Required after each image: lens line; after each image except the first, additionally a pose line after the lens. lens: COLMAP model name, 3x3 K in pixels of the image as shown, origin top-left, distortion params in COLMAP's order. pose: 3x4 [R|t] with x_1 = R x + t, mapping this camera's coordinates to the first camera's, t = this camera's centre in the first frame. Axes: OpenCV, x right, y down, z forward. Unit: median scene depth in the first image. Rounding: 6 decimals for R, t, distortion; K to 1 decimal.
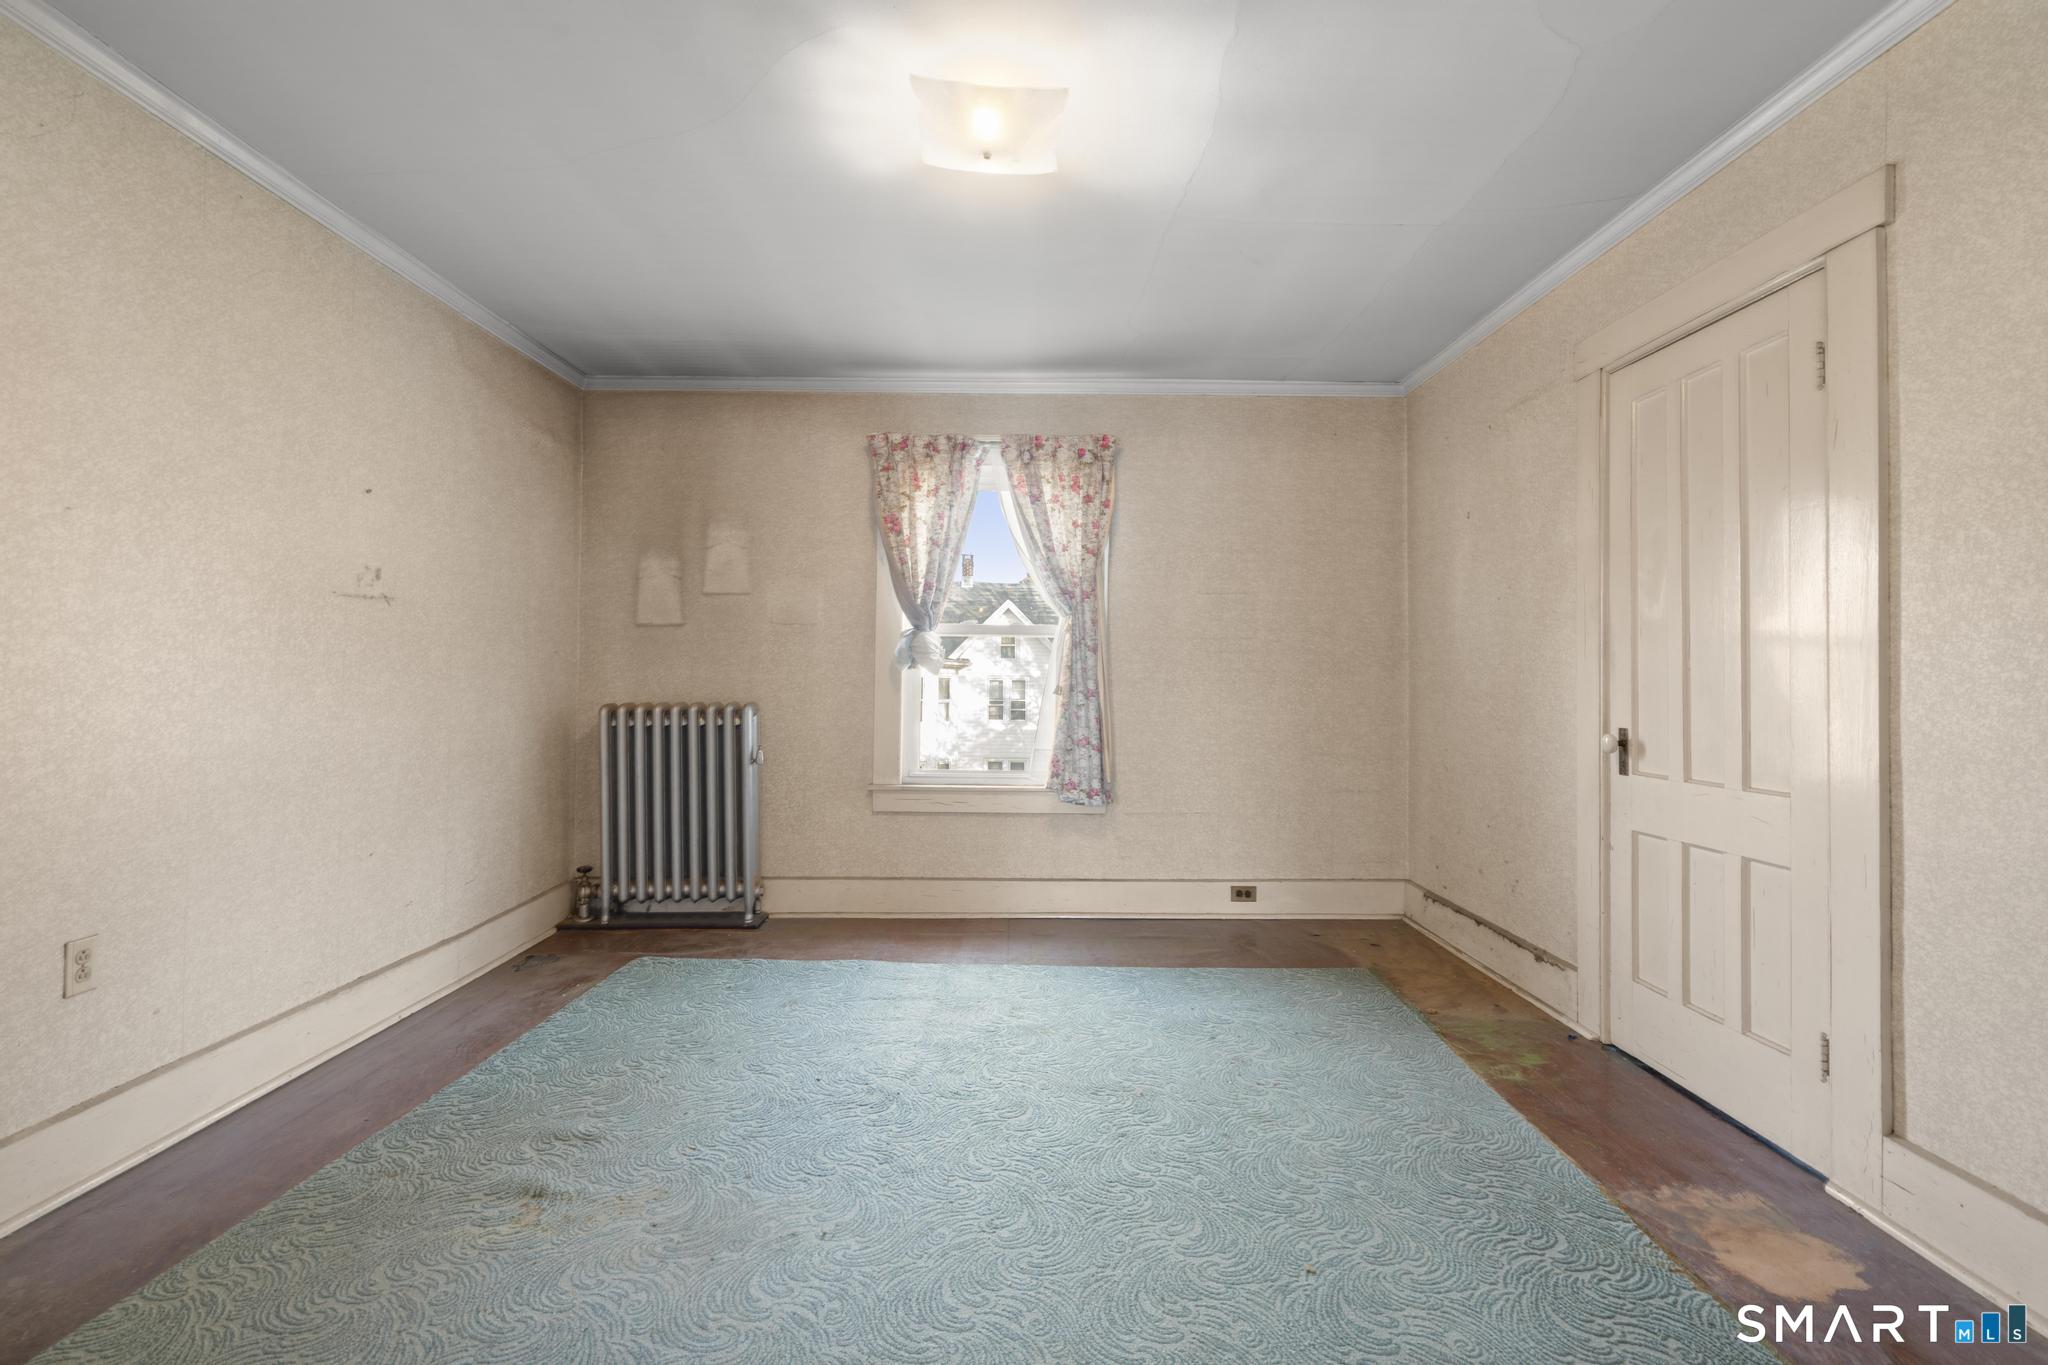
lens RADIAL K [[935.3, 0, 1031.7], [0, 935.3, 677.4], [0, 0, 1]] dist [-0.004198, 0.003964]
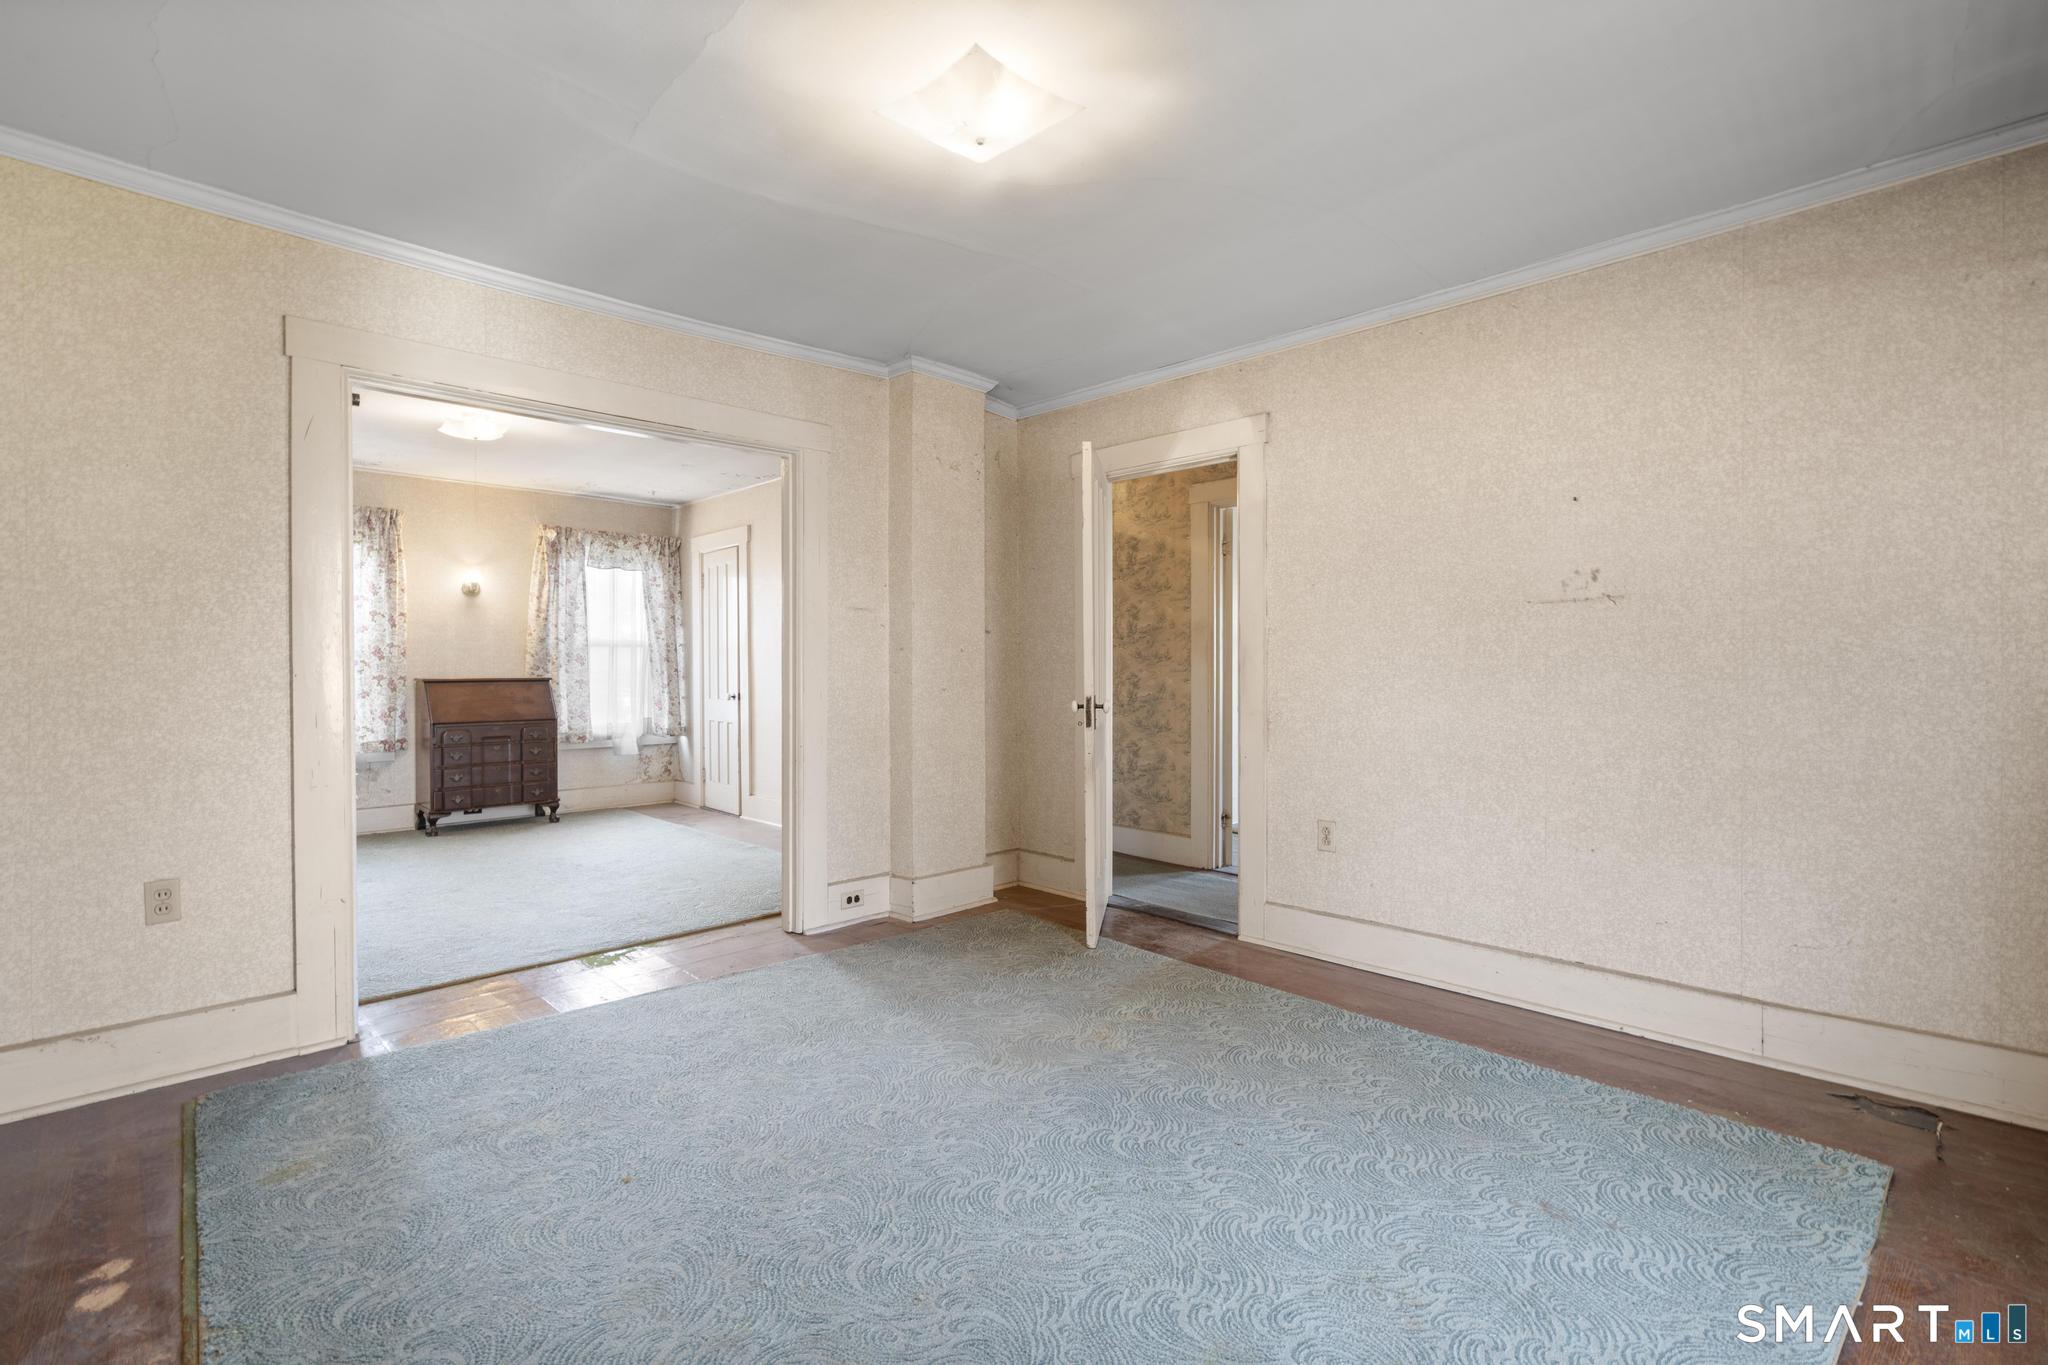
lens RADIAL K [[935.3, 0, 1031.7], [0, 935.3, 677.4], [0, 0, 1]] dist [-0.004198, 0.003964]
pose [[-0.713728, 0.002966, -0.700417, 0.459138], [-0.001418, 0.999983, 0.005680, -0.004768], [0.700422, 0.005048, -0.713711, 1.330838]]
